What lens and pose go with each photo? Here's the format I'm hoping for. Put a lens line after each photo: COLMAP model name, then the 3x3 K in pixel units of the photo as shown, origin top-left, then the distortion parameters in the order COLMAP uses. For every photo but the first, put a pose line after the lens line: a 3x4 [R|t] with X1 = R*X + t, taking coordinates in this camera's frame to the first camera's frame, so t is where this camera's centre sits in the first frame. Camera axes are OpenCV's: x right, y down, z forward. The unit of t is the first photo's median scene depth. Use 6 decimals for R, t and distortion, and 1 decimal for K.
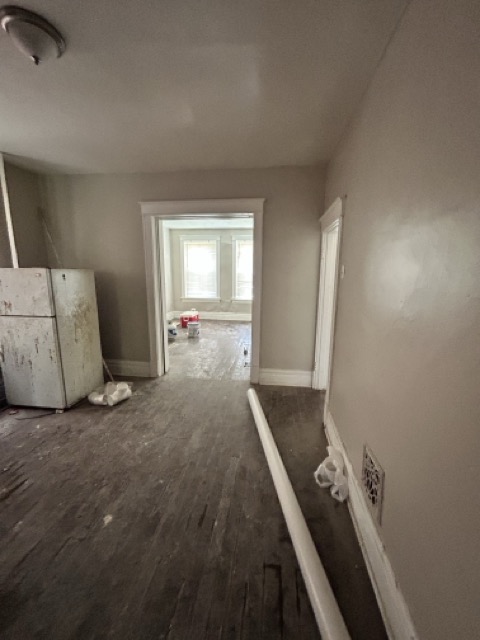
lens RADIAL K [[261.5, 0, 240.8], [0, 261.5, 319.7], [0, 0, 1]] dist [-0.001325, 0.001255]
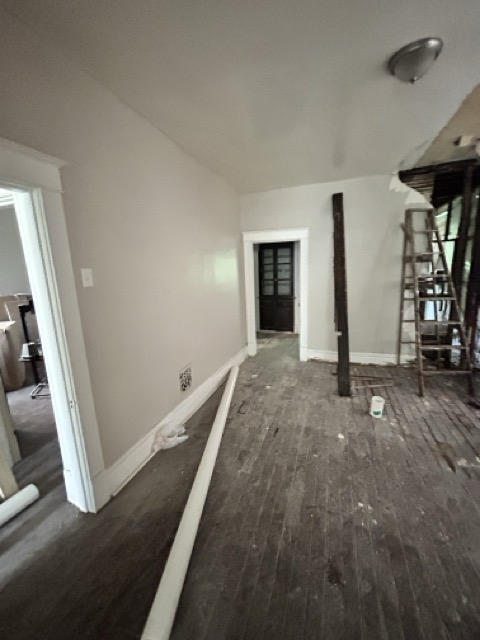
lens RADIAL K [[261.5, 0, 242.5], [0, 261.5, 319.6], [0, 0, 1]] dist [-0.001325, 0.001255]
pose [[-0.978274, -0.011056, 0.207022, -0.187939], [0.067169, 0.927810, 0.366956, -0.301335], [-0.196134, 0.372889, -0.906910, 1.564124]]
